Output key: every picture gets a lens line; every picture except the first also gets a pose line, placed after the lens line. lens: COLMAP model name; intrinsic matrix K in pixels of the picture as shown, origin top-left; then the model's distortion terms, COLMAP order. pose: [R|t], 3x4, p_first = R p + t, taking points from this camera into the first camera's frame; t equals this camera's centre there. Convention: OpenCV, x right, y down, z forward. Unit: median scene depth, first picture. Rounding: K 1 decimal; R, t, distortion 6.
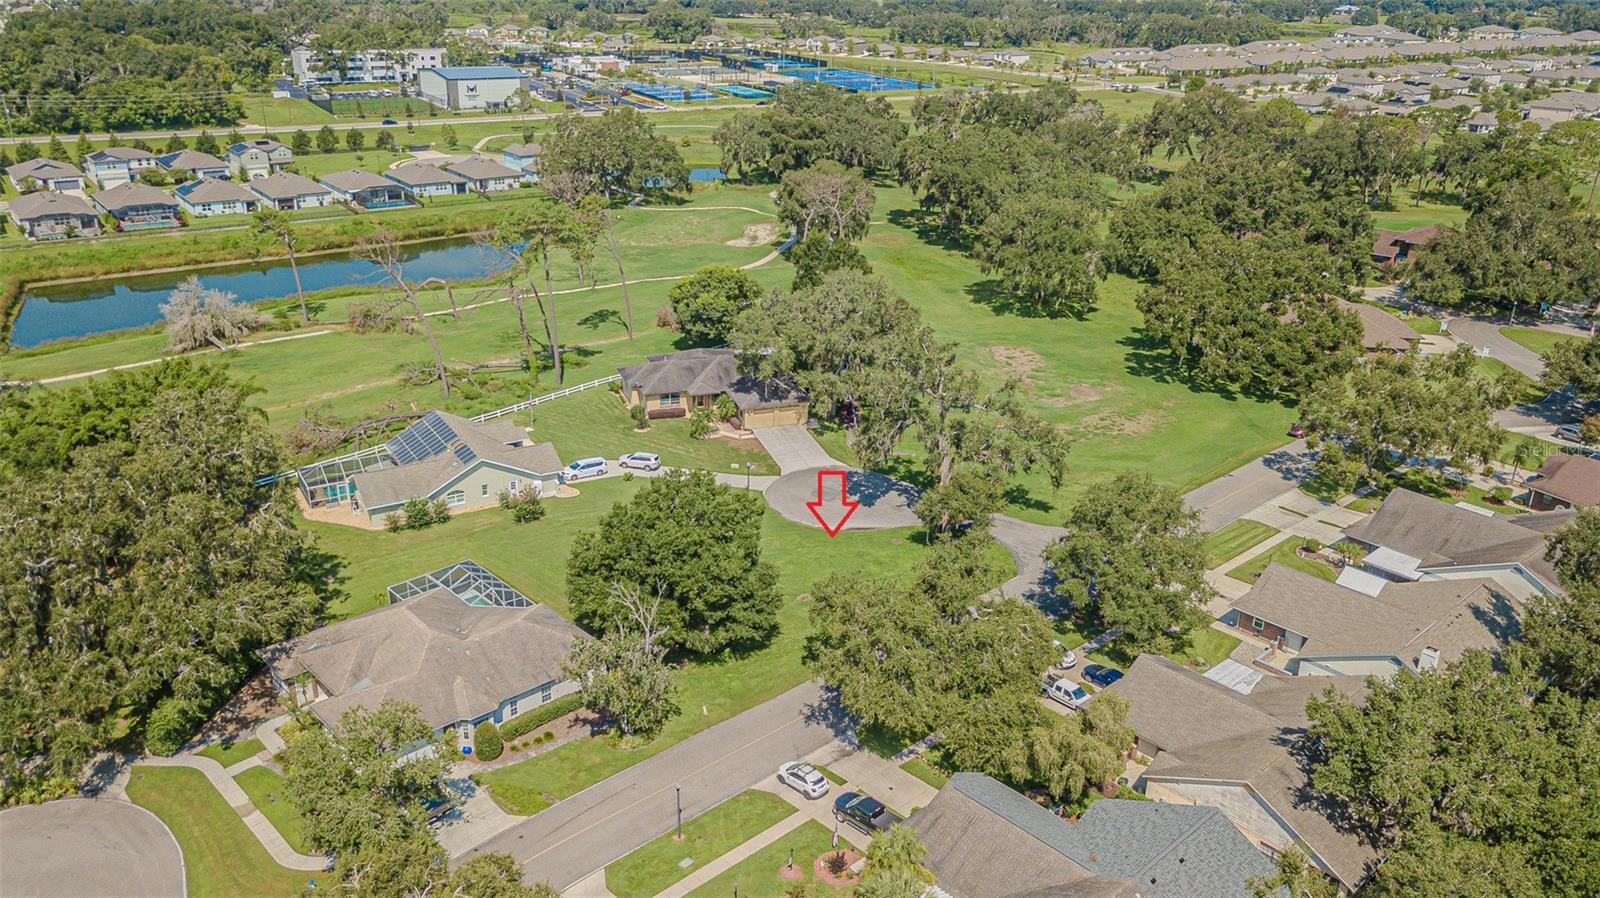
lens RADIAL K [[1231.9, 0, 786.0], [0, 1231.9, 445.7], [0, 0, 1]] dist [0.006320, 0.025634]
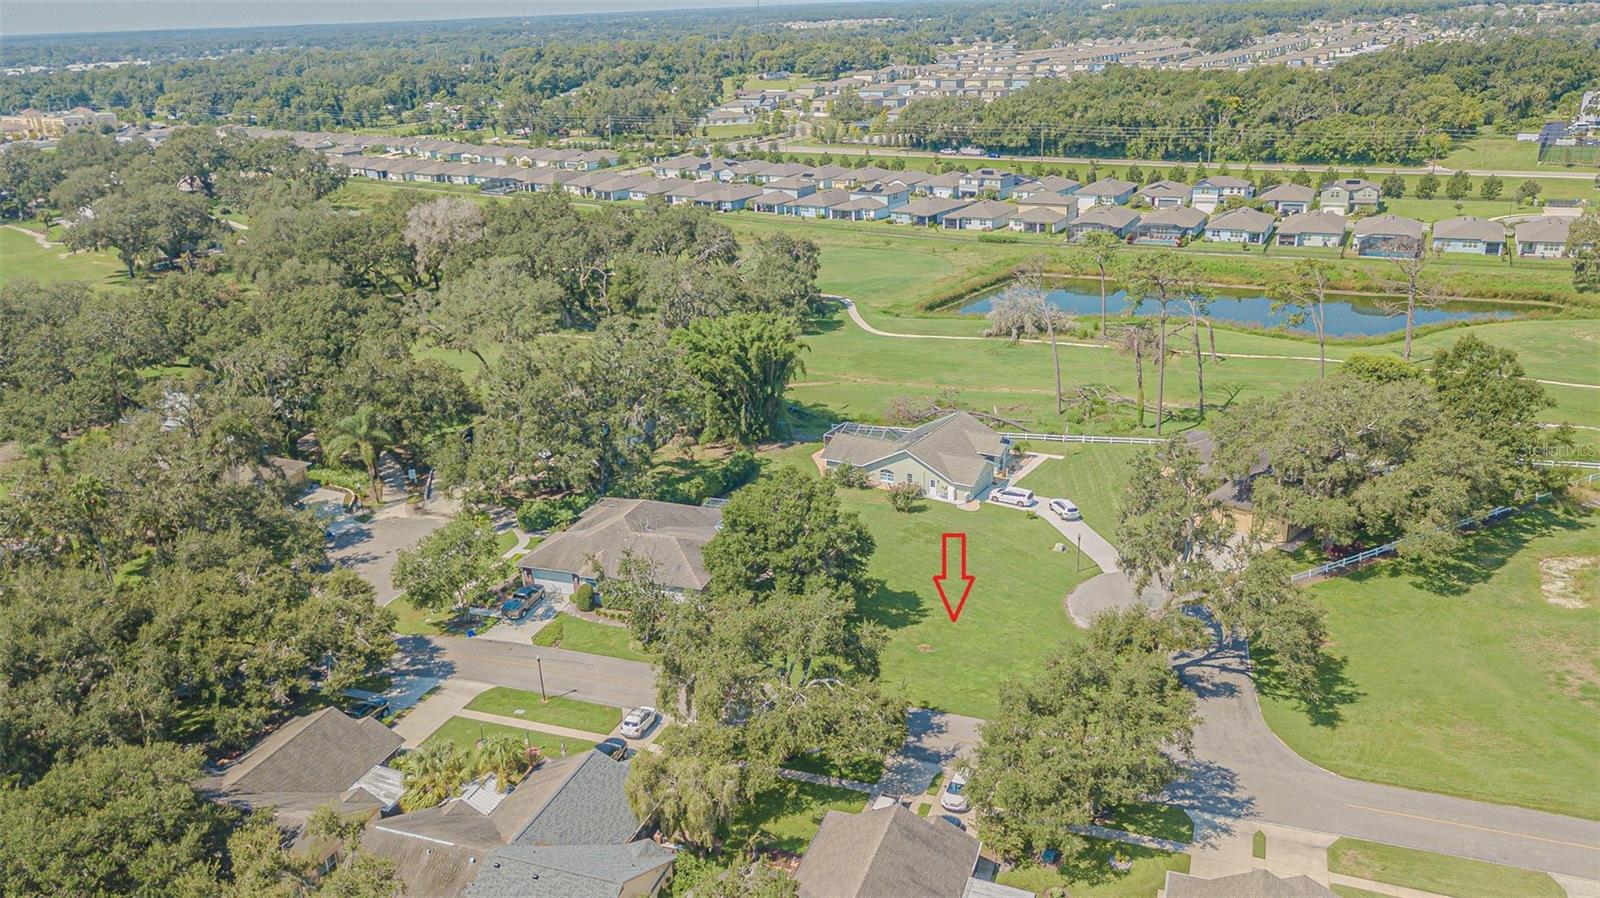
lens RADIAL K [[1231.9, 0, 787.0], [0, 1231.9, 437.7], [0, 0, 1]] dist [0.006320, 0.025634]
pose [[0.448363, 0.261429, -0.854766, 0.317430], [-0.287037, 0.947737, 0.139300, -0.059670], [0.846510, 0.182893, 0.499970, 0.151240]]
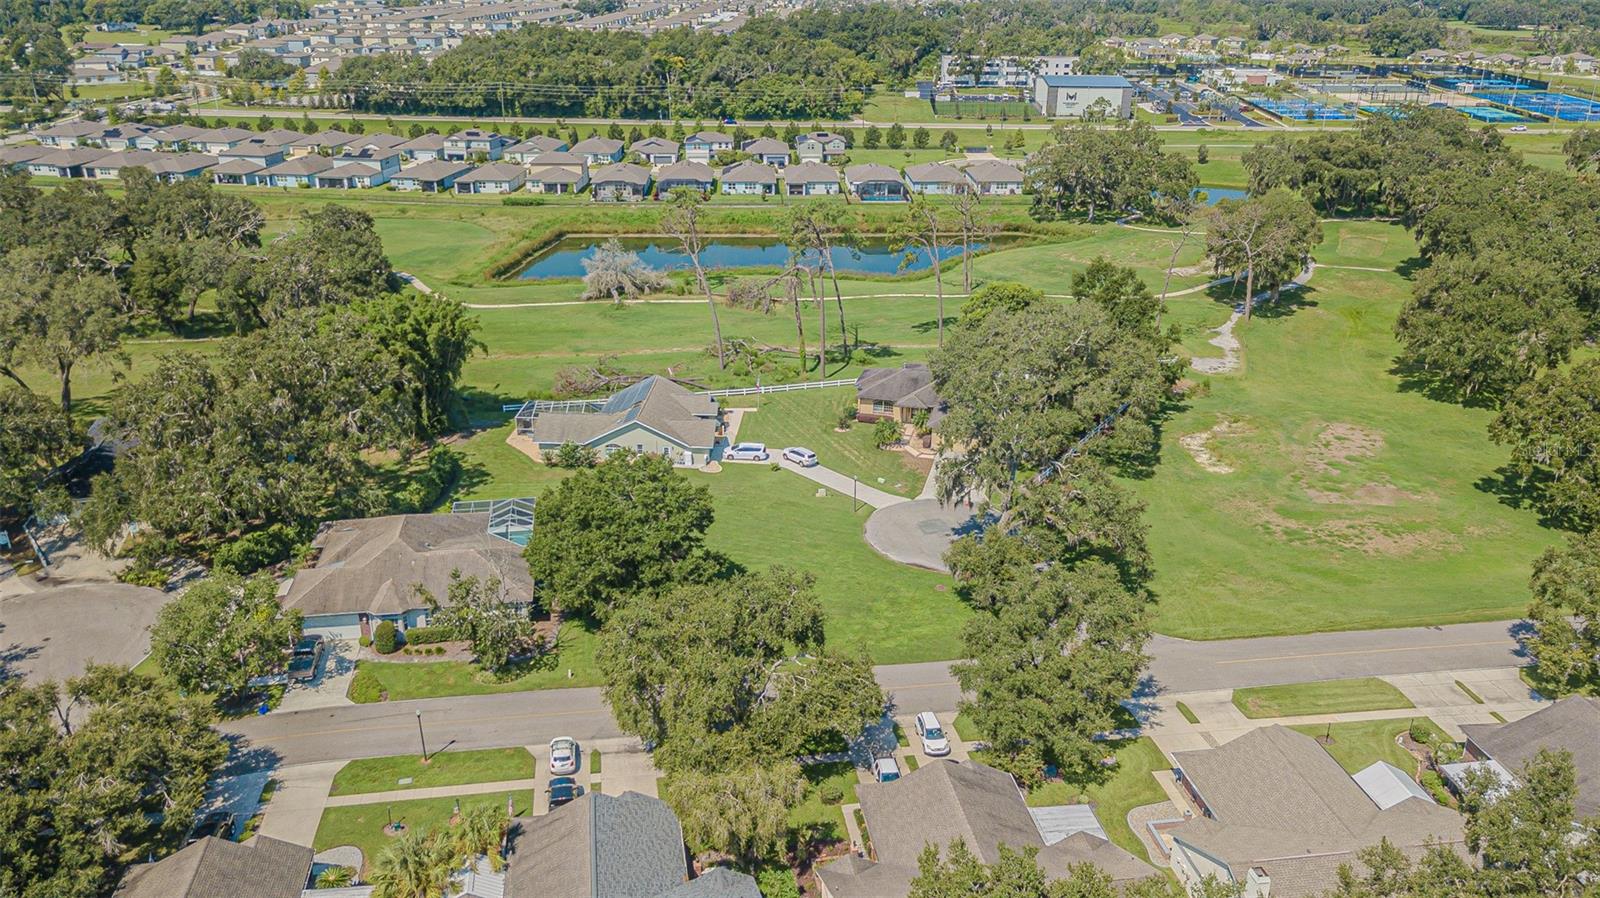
lens RADIAL K [[1231.9, 0, 784.0], [0, 1231.9, 442.3], [0, 0, 1]] dist [0.006320, 0.025634]
pose [[0.825342, 0.194433, -0.530099, 0.209292], [-0.199177, 0.978744, 0.048880, -0.023496], [0.528335, 0.065241, 0.846525, 0.063627]]
